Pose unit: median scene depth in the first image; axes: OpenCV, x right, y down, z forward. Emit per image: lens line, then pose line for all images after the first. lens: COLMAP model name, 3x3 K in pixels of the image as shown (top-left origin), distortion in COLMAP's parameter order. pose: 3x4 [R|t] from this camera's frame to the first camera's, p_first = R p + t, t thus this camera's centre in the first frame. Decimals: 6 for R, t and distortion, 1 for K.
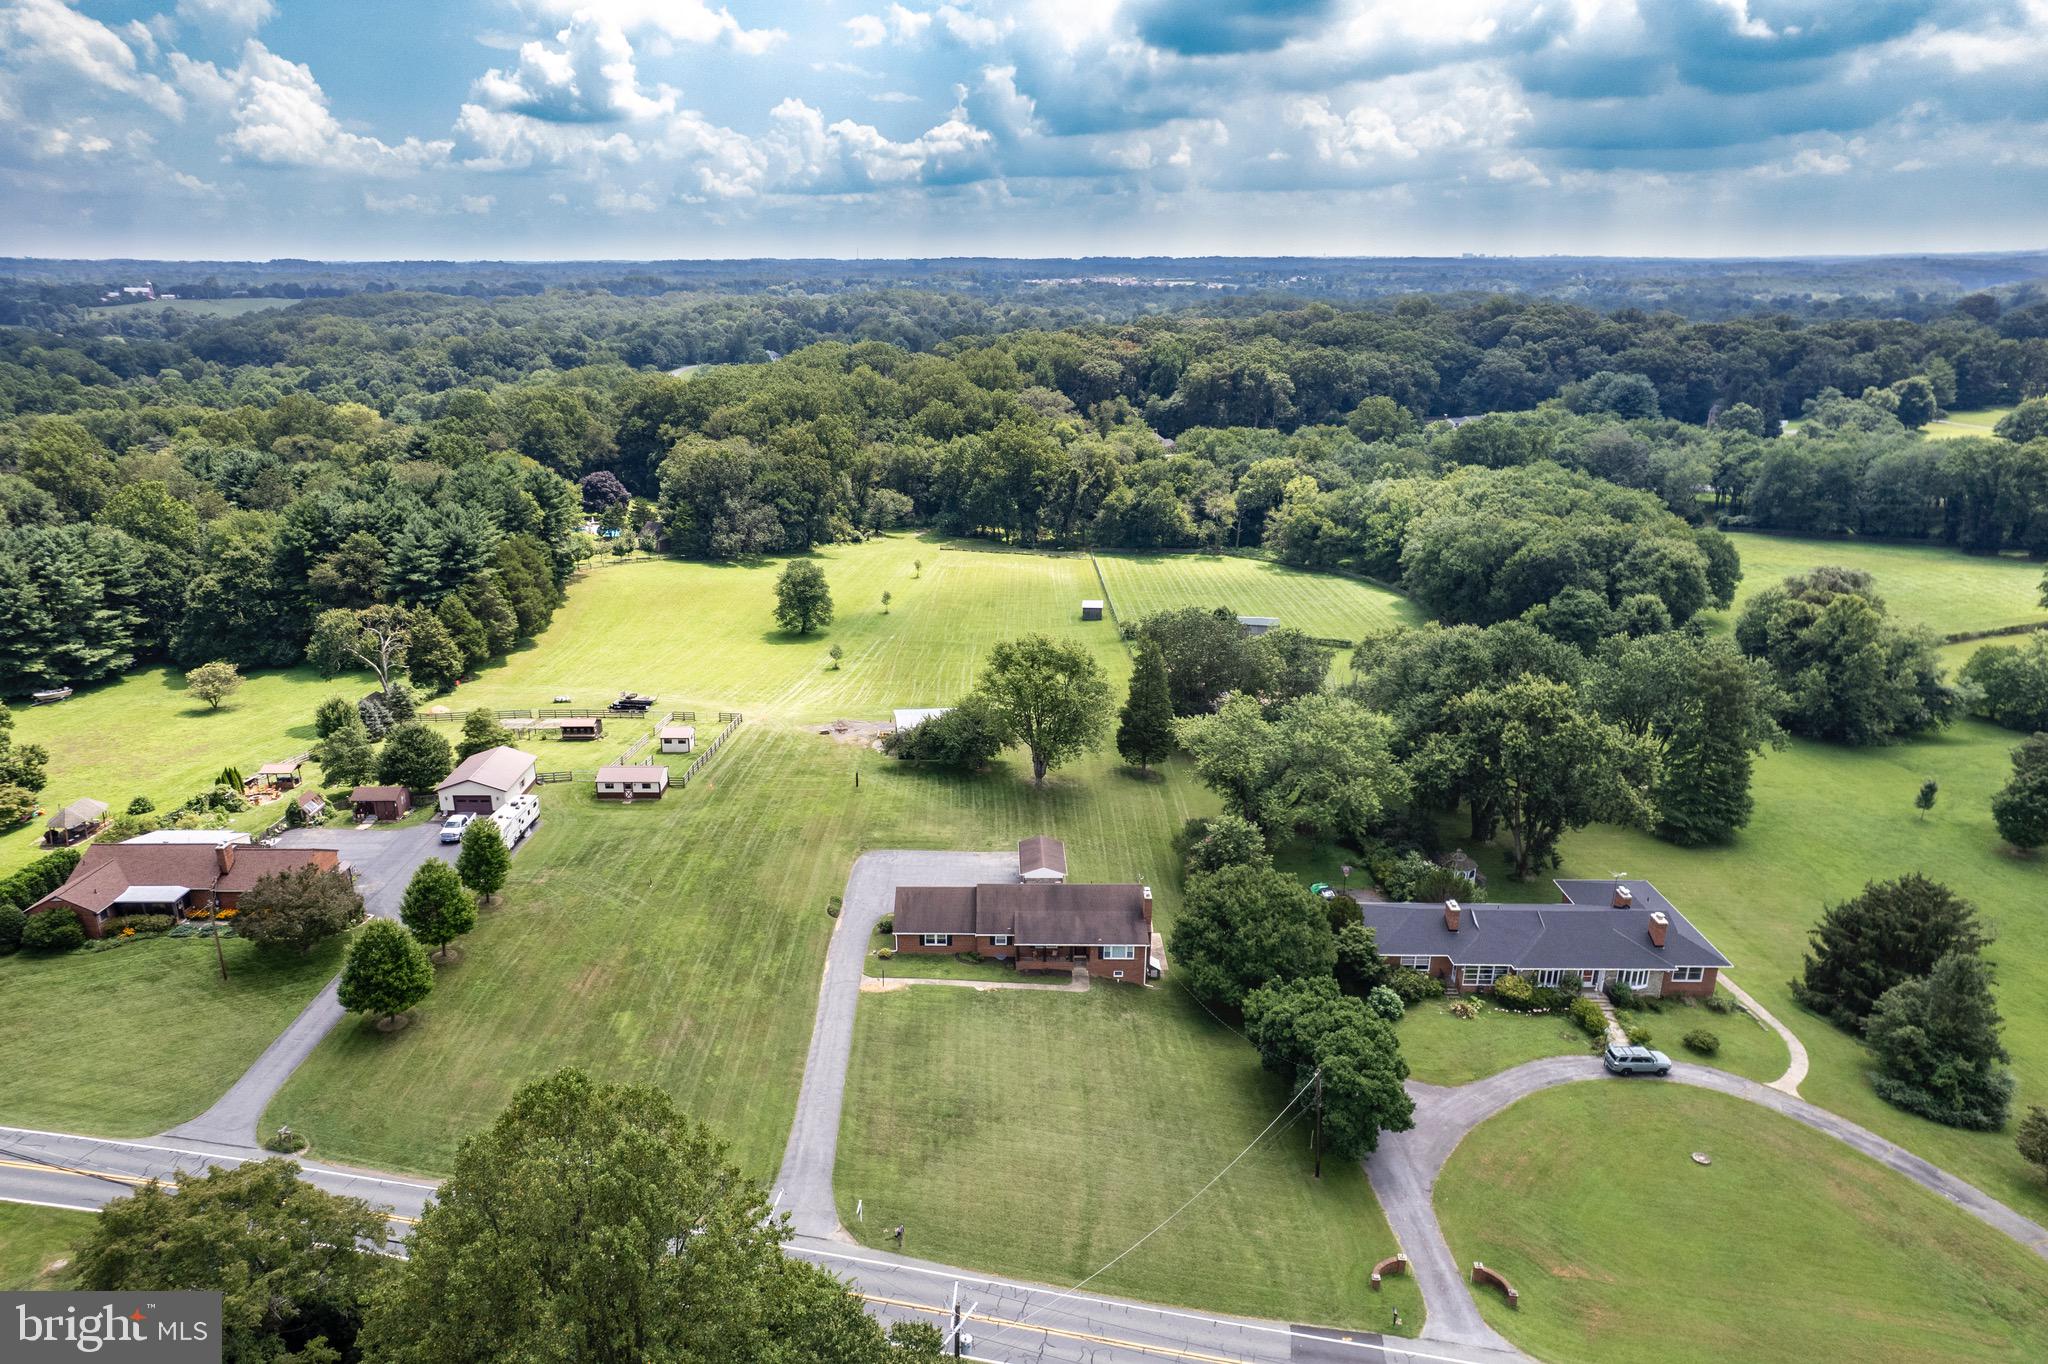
lens RADIAL K [[1318.3, 0, 975.1], [0, 1318.3, 690.7], [0, 0, 1]] dist [-0.026048, 0.061636]
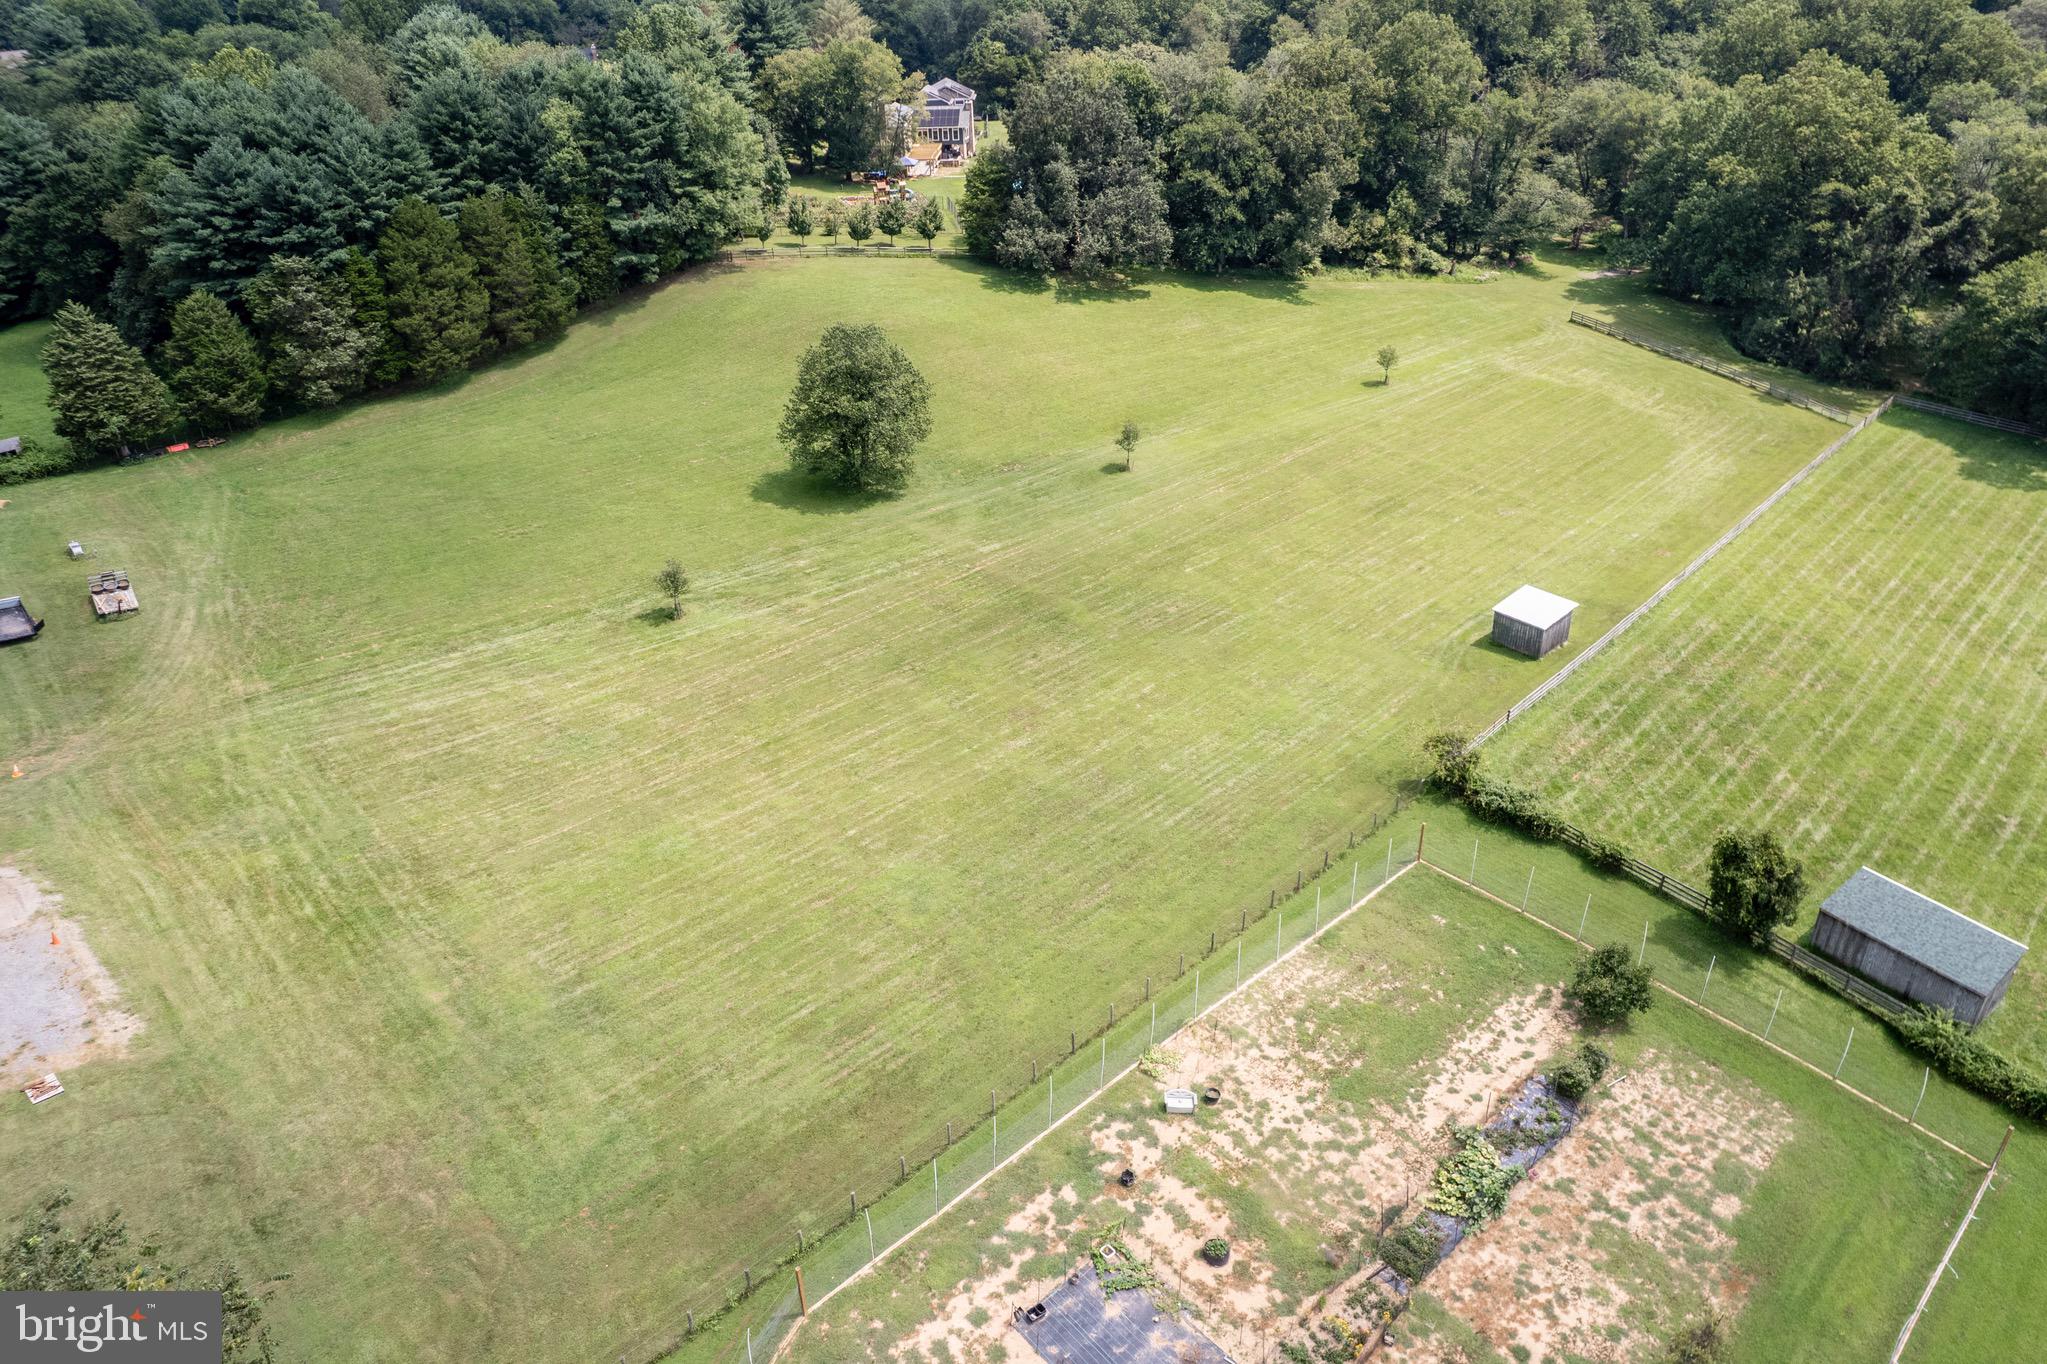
lens RADIAL K [[1394.0, 0, 1030.1], [0, 1394.0, 582.0], [0, 0, 1]] dist [-0.088673, 0.093318]
pose [[0.732053, 0.307234, -0.608035, 0.347064], [-0.188076, 0.948989, 0.253077, -0.229012], [0.654772, -0.070909, 0.752493, 1.056007]]
